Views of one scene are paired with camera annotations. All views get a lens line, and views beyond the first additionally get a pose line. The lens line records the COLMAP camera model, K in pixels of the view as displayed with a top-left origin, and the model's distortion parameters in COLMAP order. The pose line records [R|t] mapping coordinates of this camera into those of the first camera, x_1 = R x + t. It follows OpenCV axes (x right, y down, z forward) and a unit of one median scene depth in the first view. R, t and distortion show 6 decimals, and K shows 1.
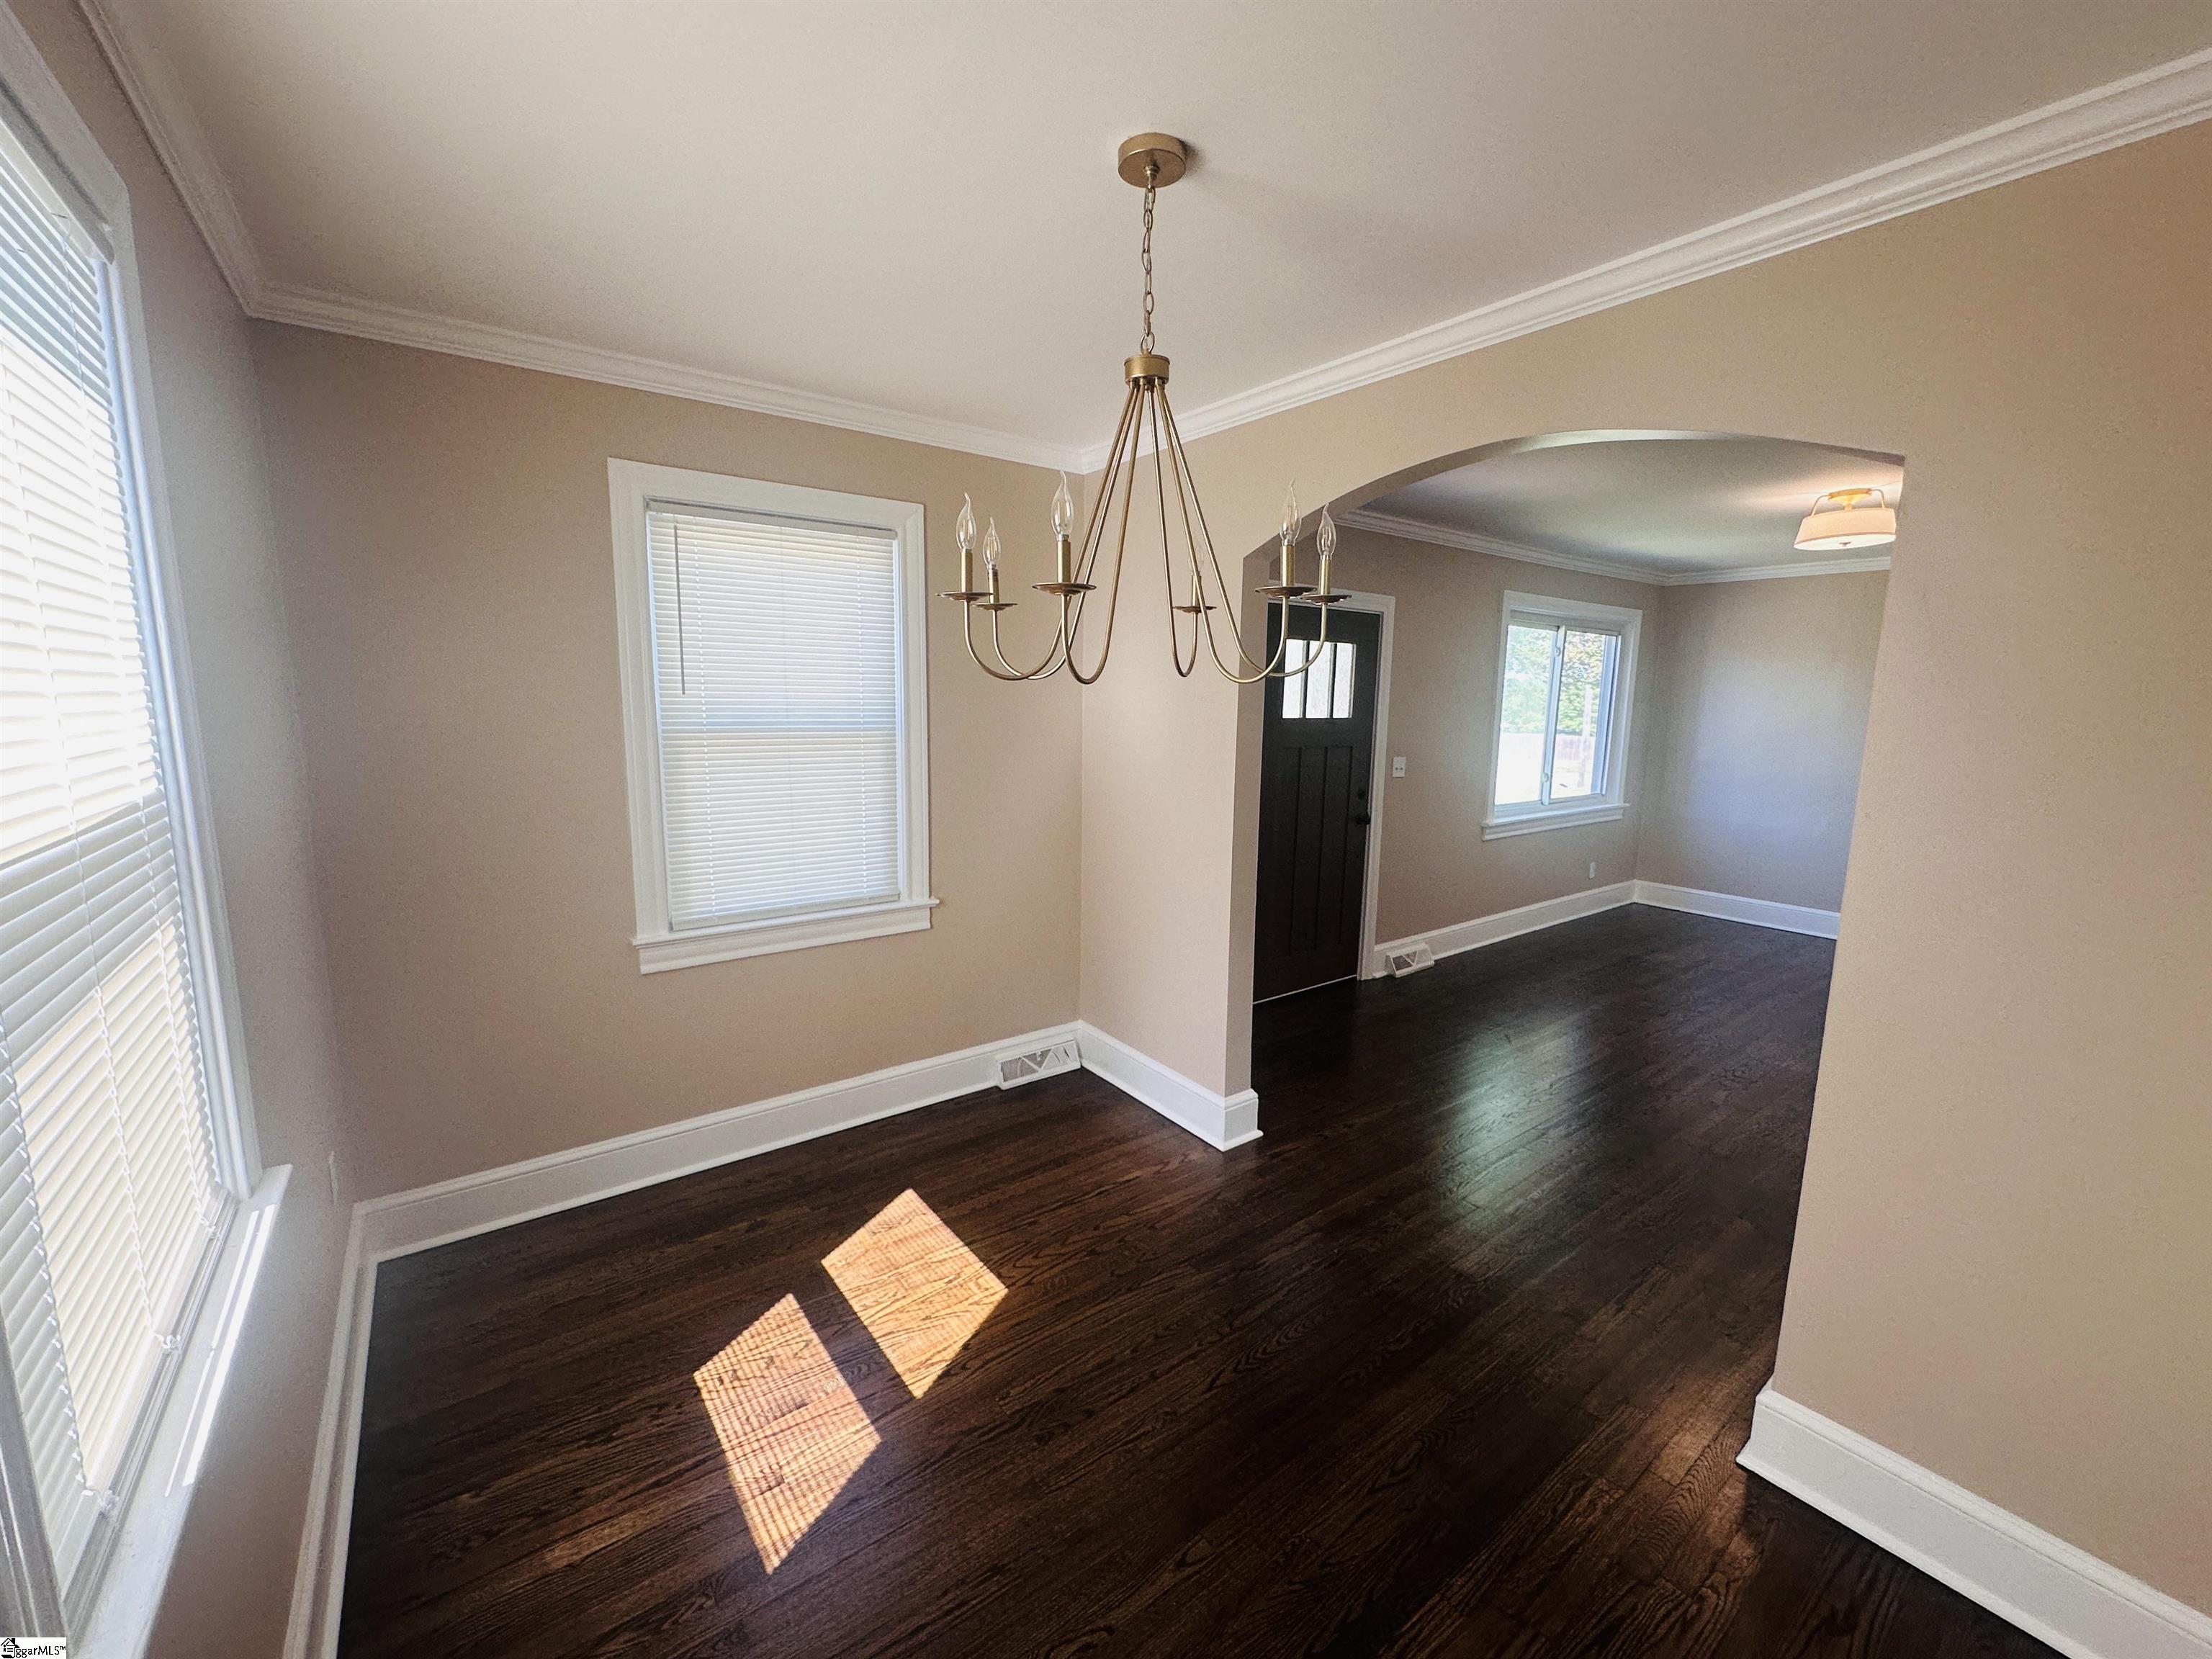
lens RADIAL K [[892.2, 0, 1113.0], [0, 892.2, 838.1], [0, 0, 1]] dist [-0.004491, -0.000502]
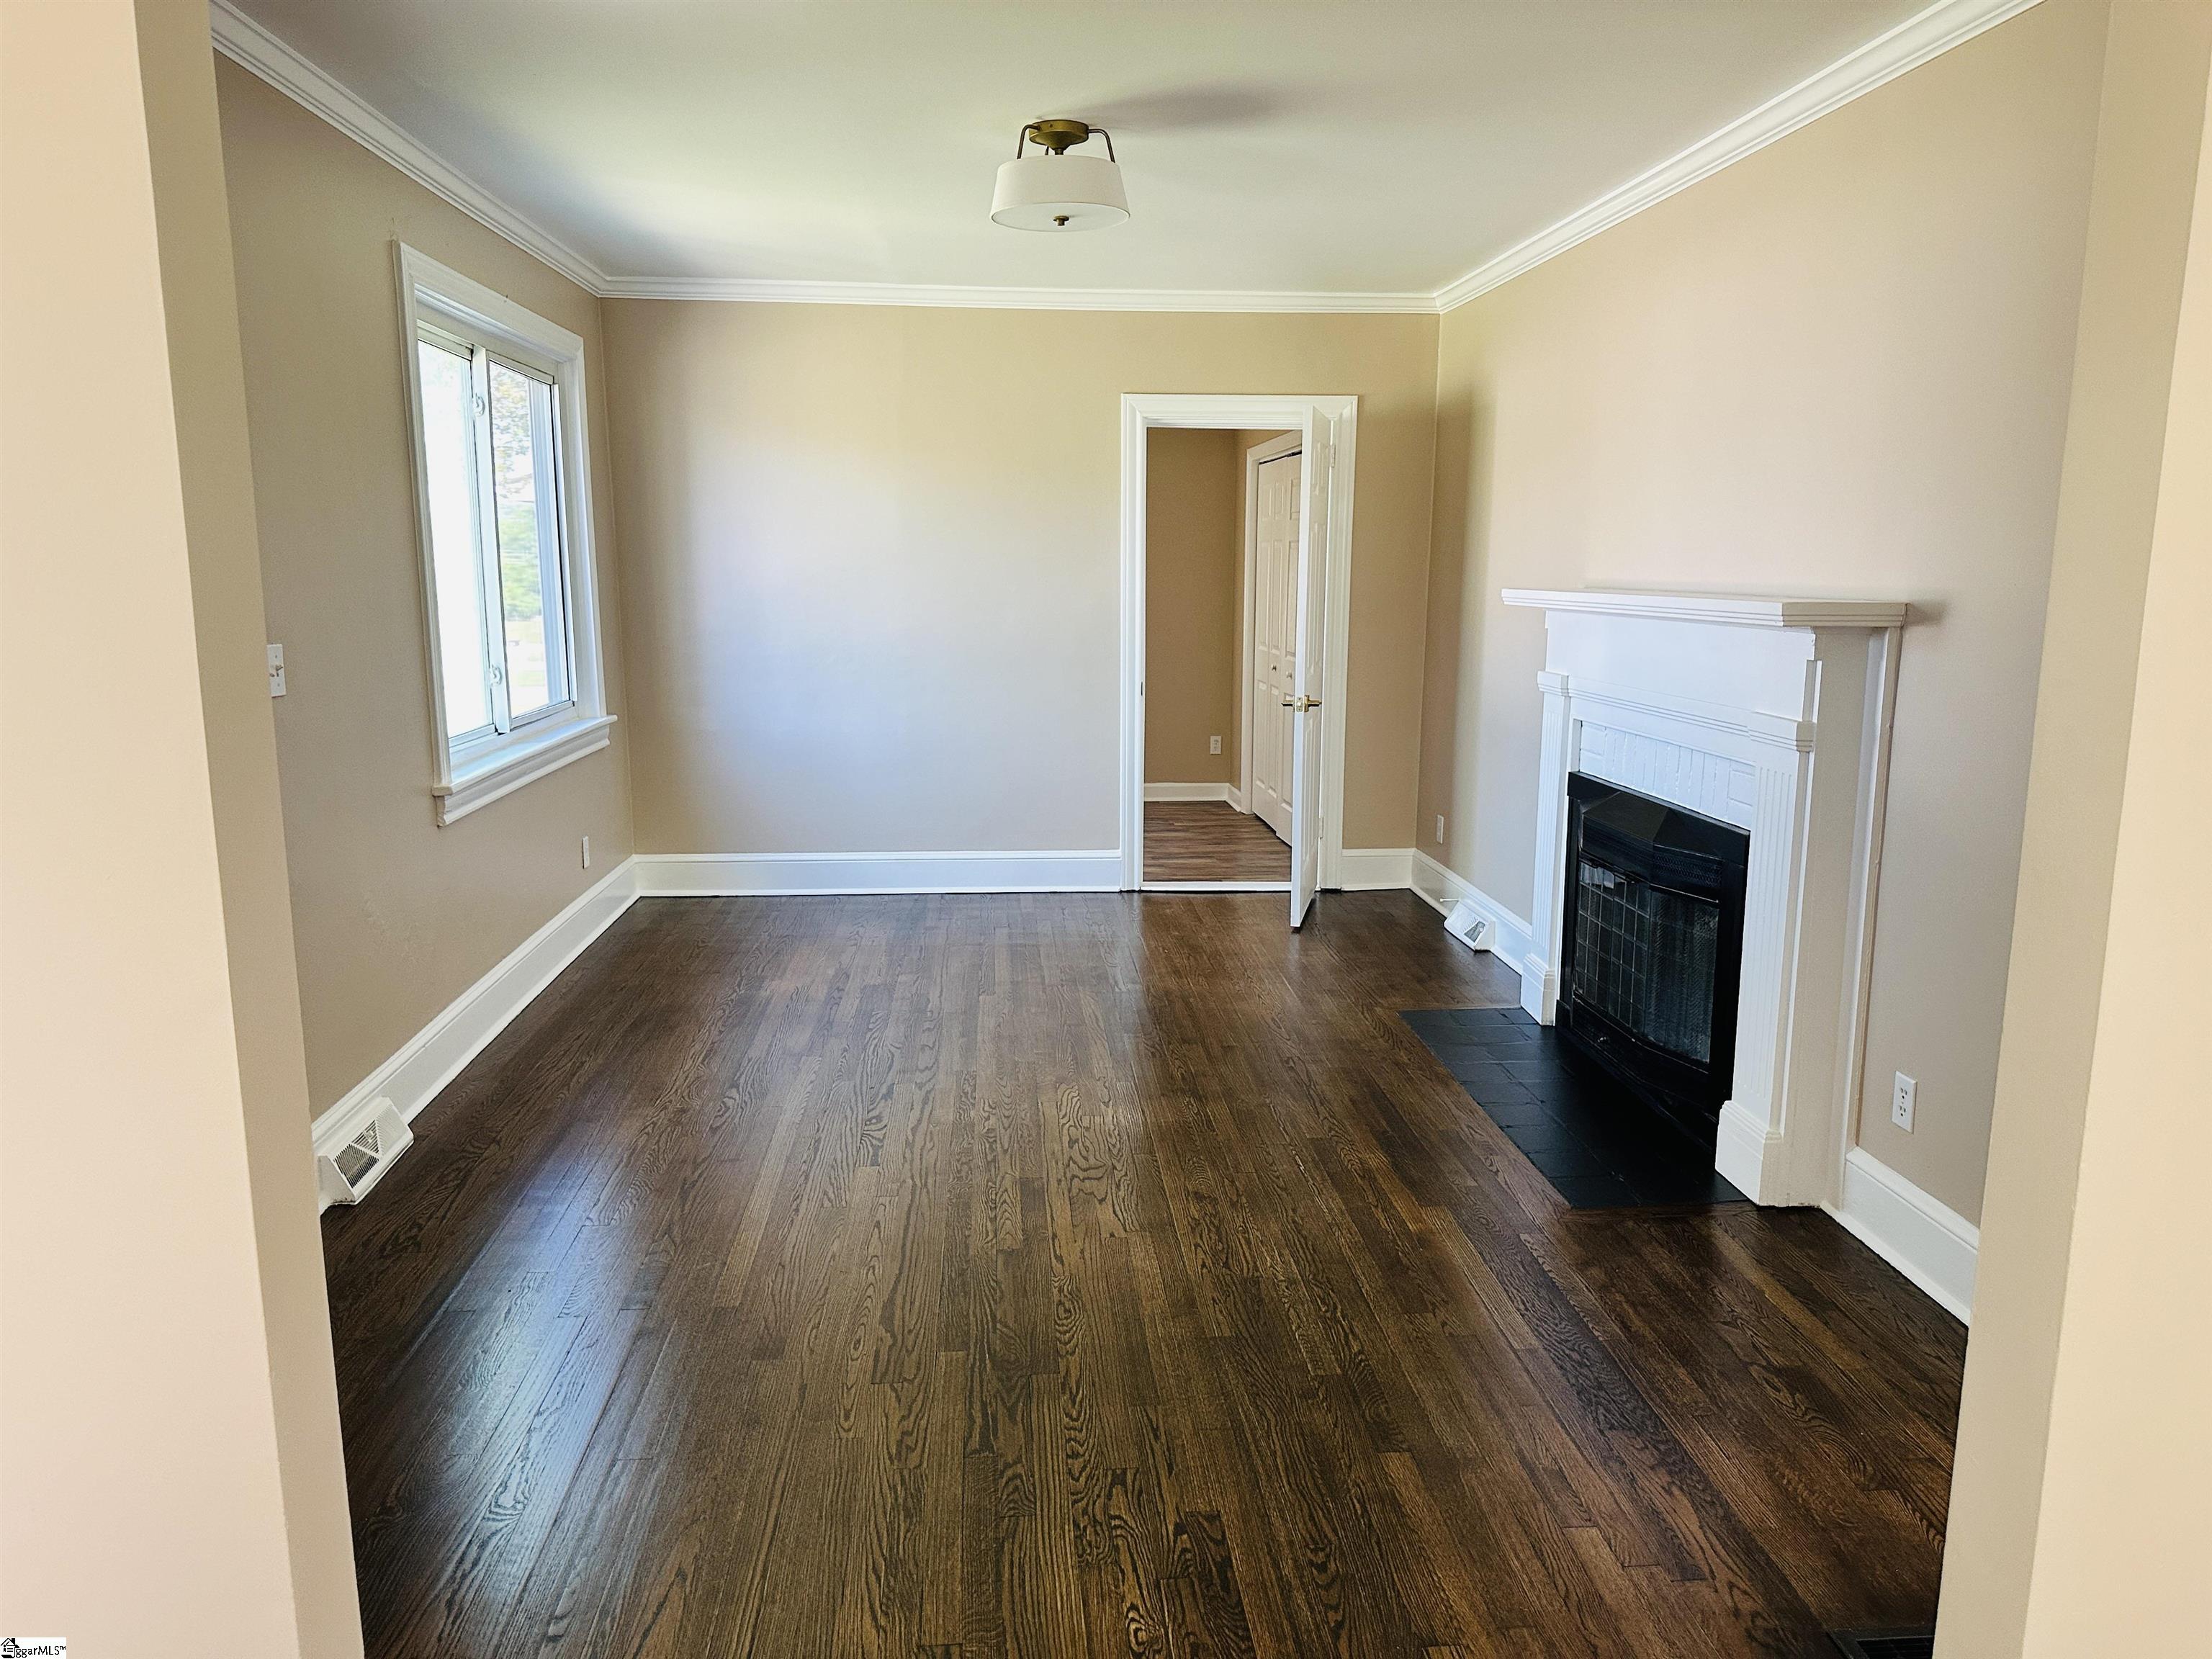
lens RADIAL K [[1563.6, 0, 1113.1], [0, 1563.6, 825.0], [0, 0, 1]] dist [0.004532, 0.000651]
pose [[0.528275, -0.159130, 0.834028, -0.052350], [0.141102, 0.985075, 0.098575, -0.027380], [-0.837267, 0.065608, 0.542844, 0.305566]]
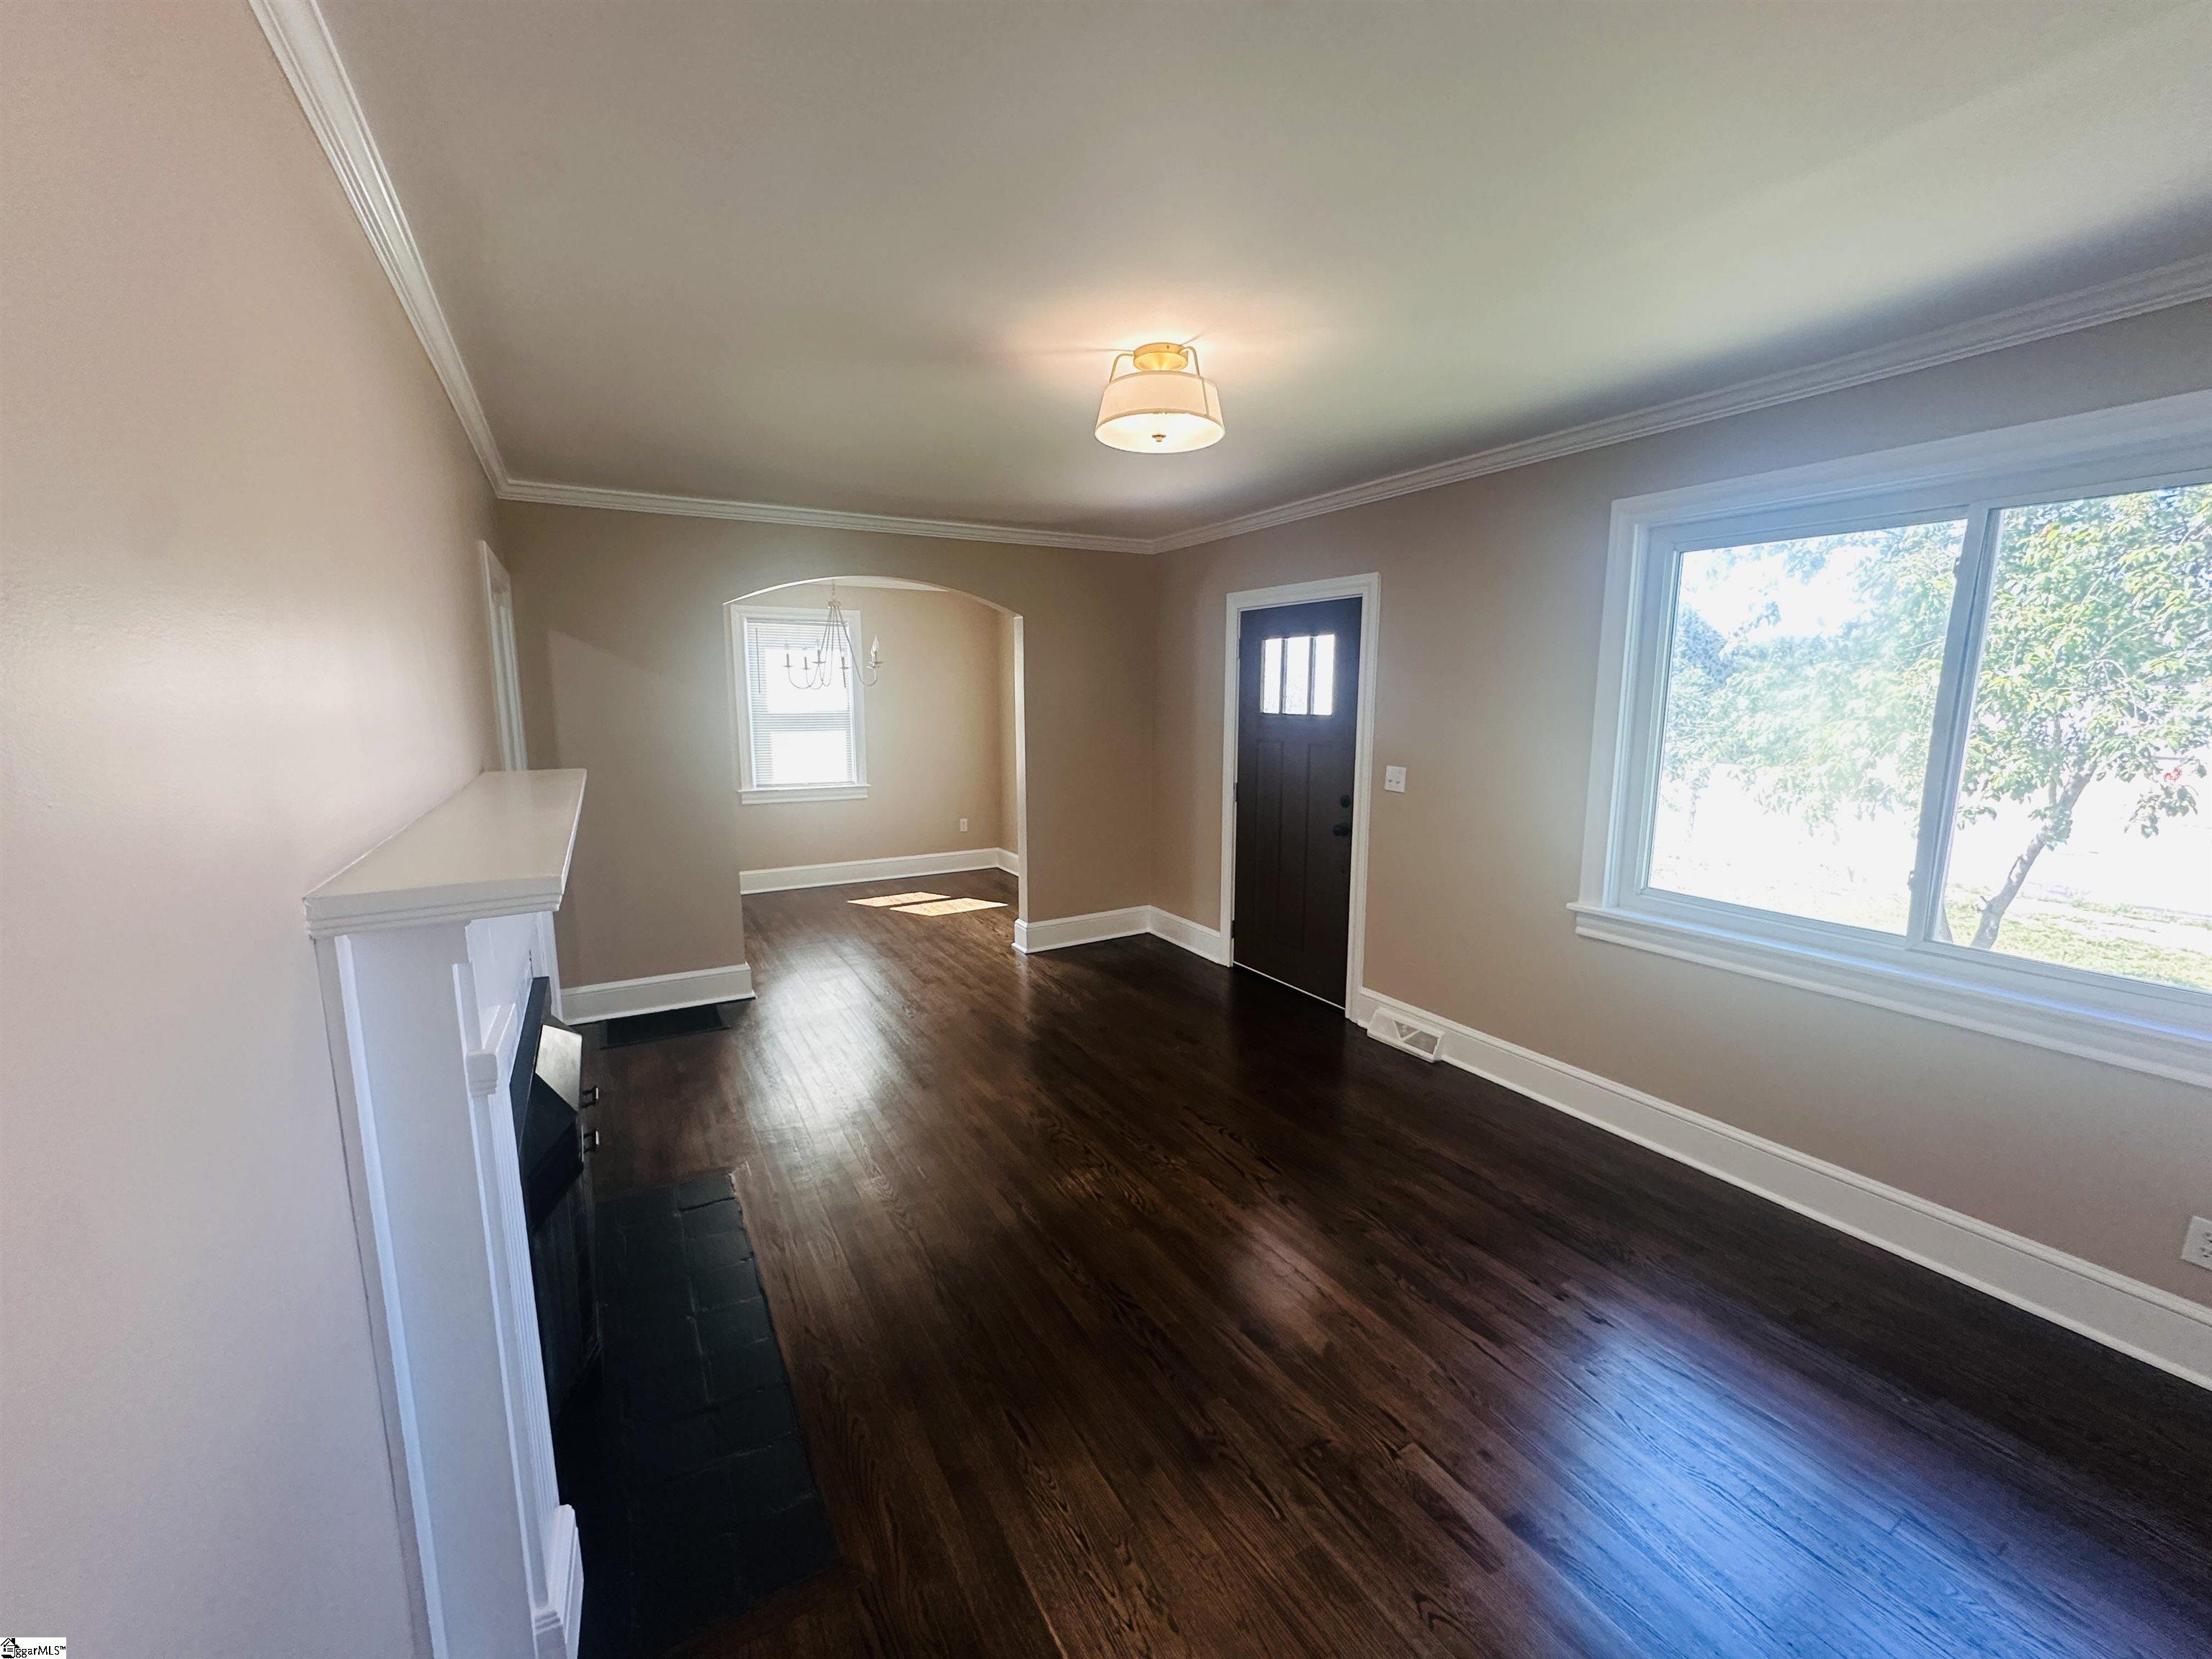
lens RADIAL K [[892.2, 0, 1106.5], [0, 892.2, 833.0], [0, 0, 1]] dist [-0.004491, -0.000502]
pose [[-0.132841, 0.142499, -0.980840, 1.028307], [-0.153318, 0.974744, 0.162378, -0.109596], [0.979207, 0.171951, -0.107638, 0.753685]]
